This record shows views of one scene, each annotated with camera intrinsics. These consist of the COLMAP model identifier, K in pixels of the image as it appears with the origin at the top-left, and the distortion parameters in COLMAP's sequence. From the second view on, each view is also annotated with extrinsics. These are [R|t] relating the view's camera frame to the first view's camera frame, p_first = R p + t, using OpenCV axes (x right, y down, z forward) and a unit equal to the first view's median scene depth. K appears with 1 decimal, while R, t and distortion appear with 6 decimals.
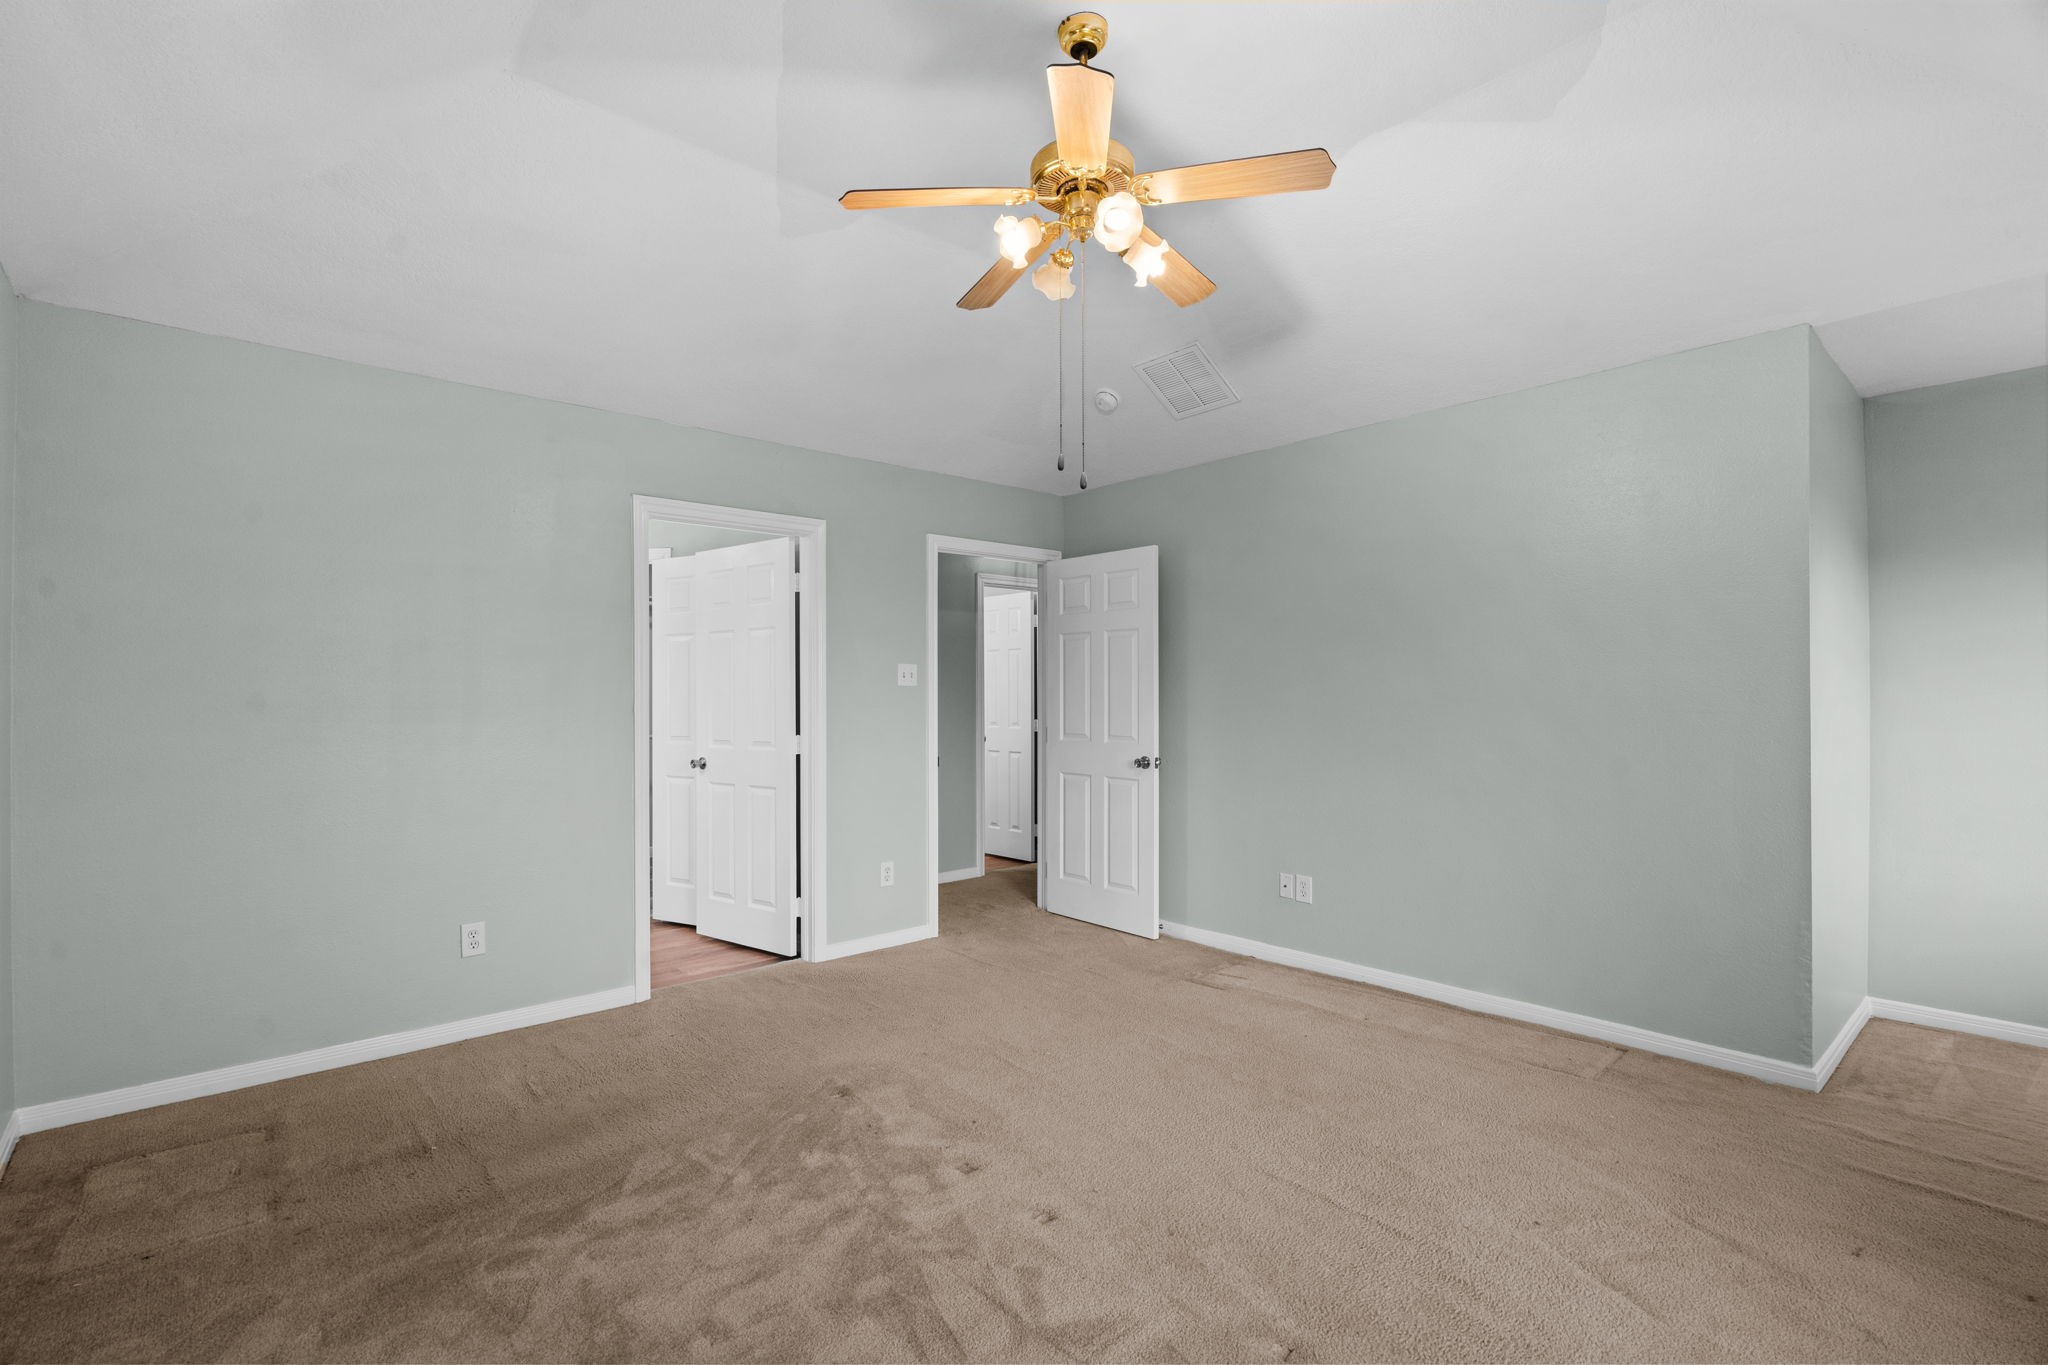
lens RADIAL K [[937.0, 0, 1019.7], [0, 937.0, 682.2], [0, 0, 1]] dist [0.000191, 0.000341]
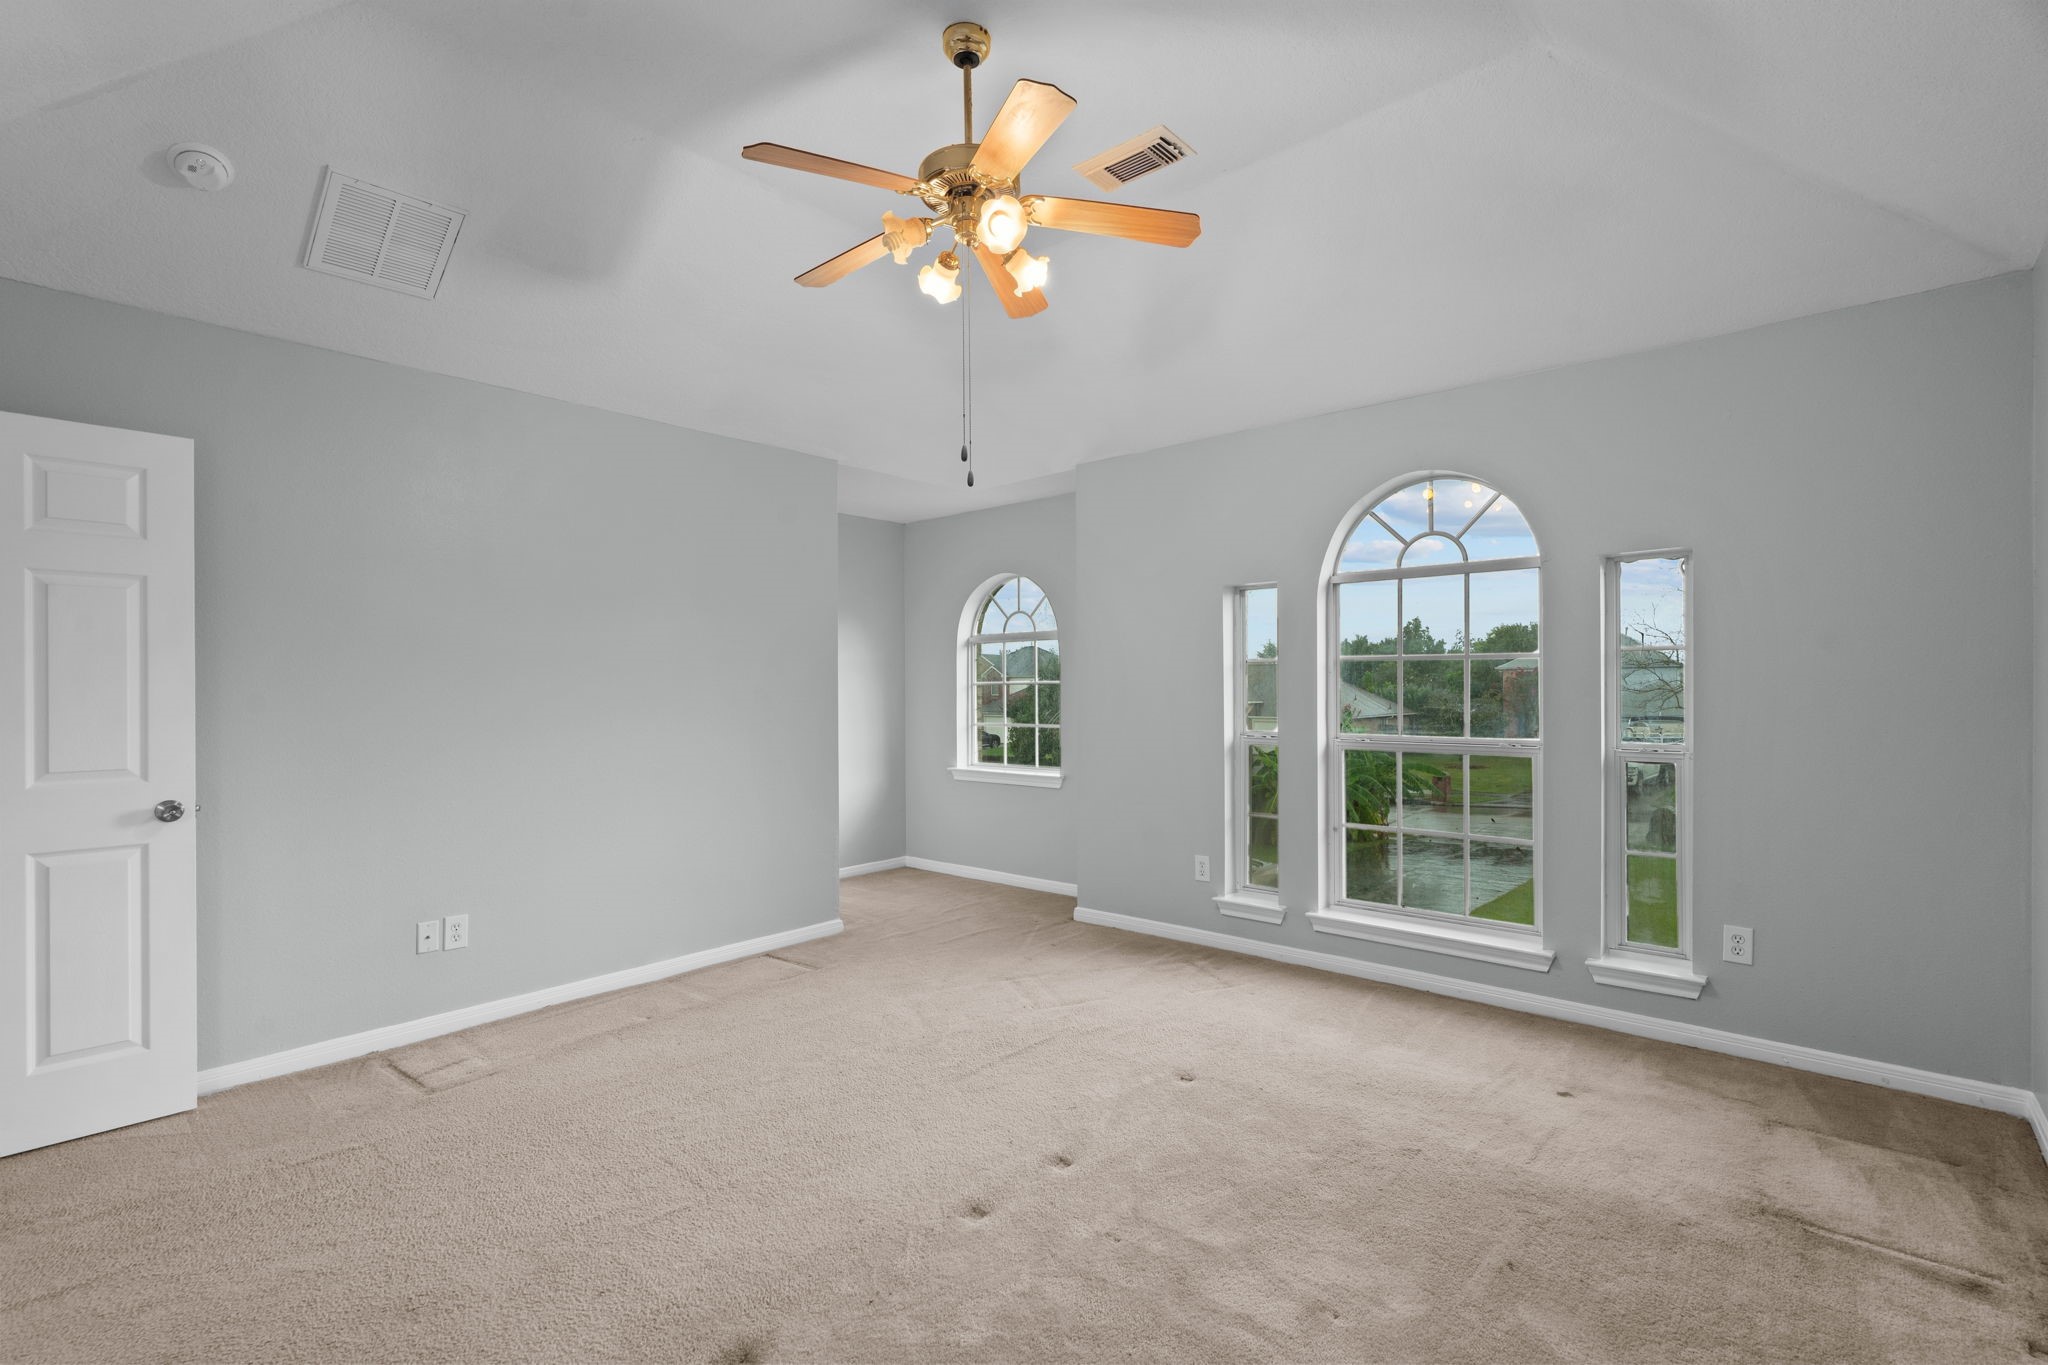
lens RADIAL K [[937.0, 0, 1022.5], [0, 937.0, 682.4], [0, 0, 1]] dist [0.000191, 0.000341]
pose [[-0.092386, 0.002898, 0.995719, -0.544793], [0.004188, 0.999988, -0.002522, 0.011114], [-0.995714, 0.003937, -0.092397, 0.592380]]
